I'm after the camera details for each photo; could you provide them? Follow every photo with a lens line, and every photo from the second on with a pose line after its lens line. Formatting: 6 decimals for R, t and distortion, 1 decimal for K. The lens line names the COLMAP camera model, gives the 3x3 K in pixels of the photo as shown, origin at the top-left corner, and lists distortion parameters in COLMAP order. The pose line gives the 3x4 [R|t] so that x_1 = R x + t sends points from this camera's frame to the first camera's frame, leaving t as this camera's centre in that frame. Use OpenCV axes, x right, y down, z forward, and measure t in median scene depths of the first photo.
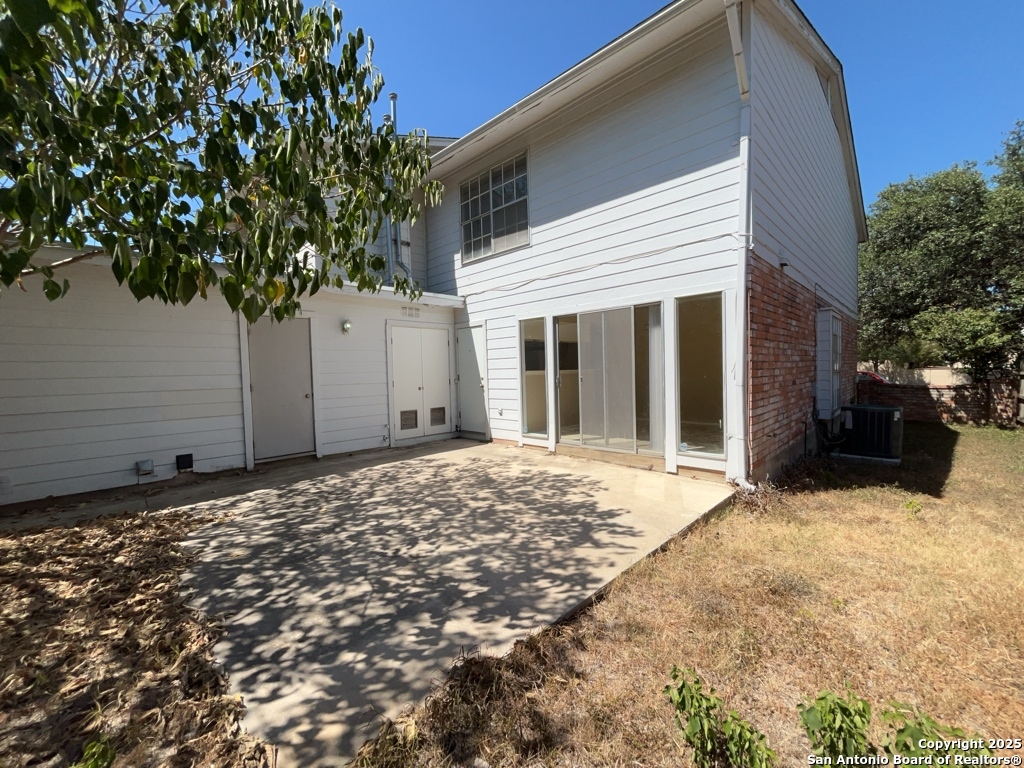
lens RADIAL K [[412.7, 0, 514.8], [0, 412.7, 385.2], [0, 0, 1]] dist [-0.002179, -0.000665]
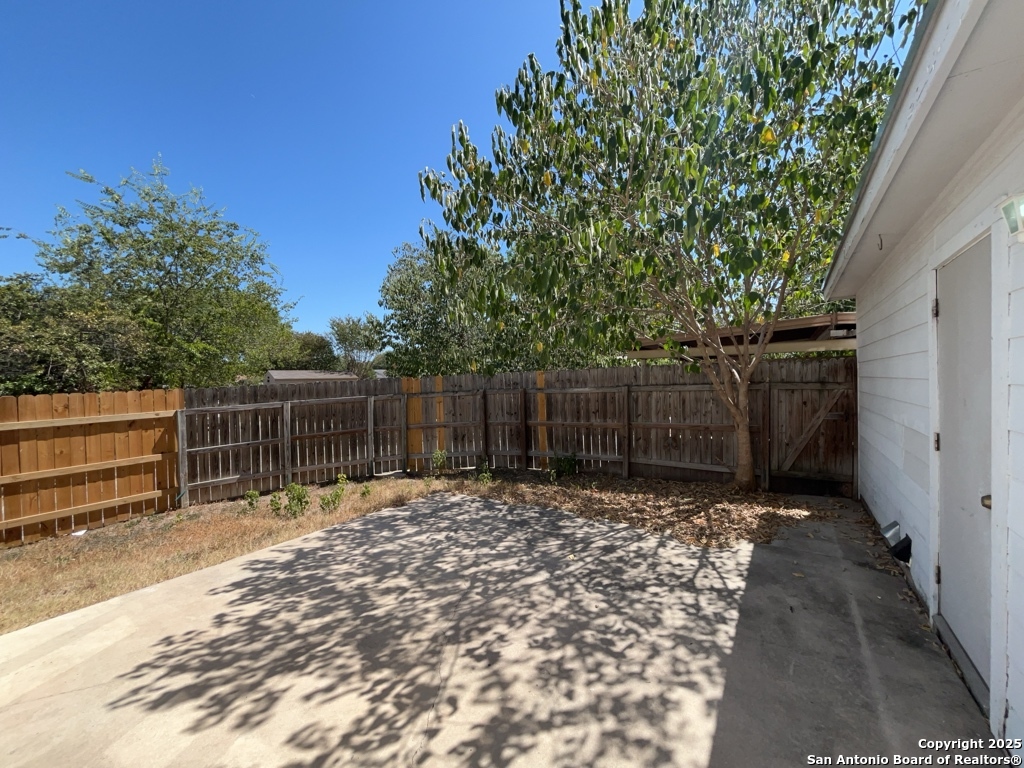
lens RADIAL K [[430.8, 0, 512.0], [0, 430.8, 384.0], [0, 0, 1]] dist [0.025356, -0.000018]
pose [[-0.984468, 0.049660, -0.168393, -0.214494], [0.041337, 0.997761, 0.052575, -0.146672], [0.170627, 0.044797, -0.984317, 2.111331]]
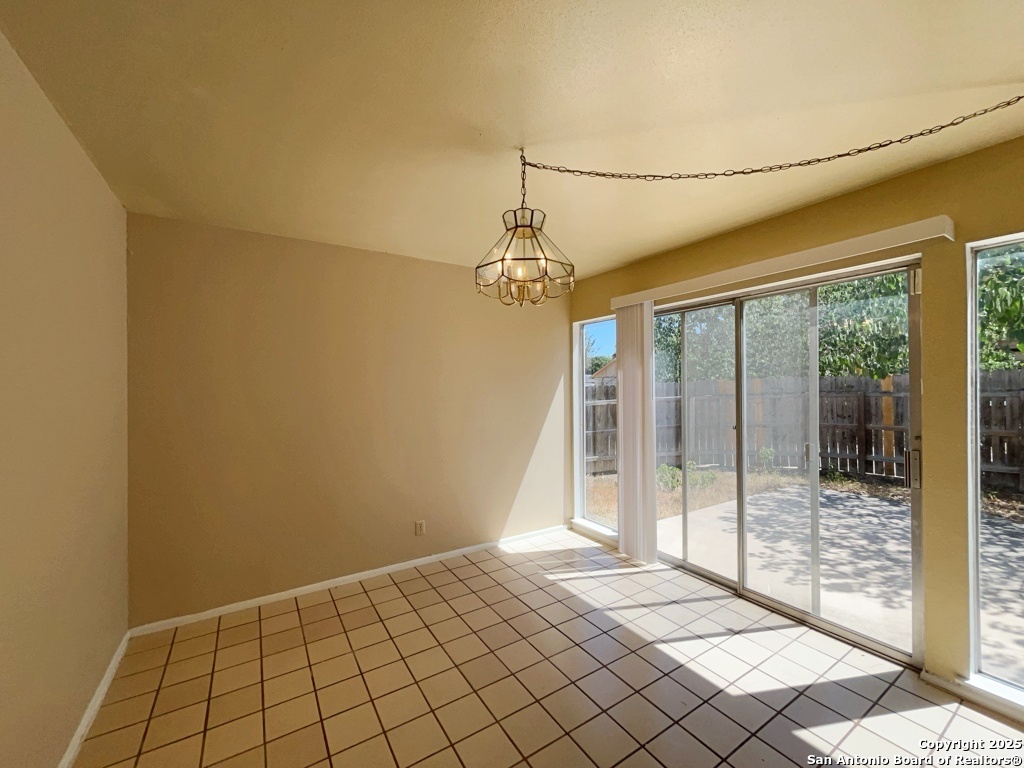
lens RADIAL K [[412.7, 0, 514.8], [0, 412.7, 385.2], [0, 0, 1]] dist [-0.002179, -0.000665]
pose [[-0.966732, 0.039030, 0.252796, 0.582201], [0.046045, 0.998699, 0.021891, -0.164592], [-0.251612, 0.032802, -0.967272, 2.422097]]
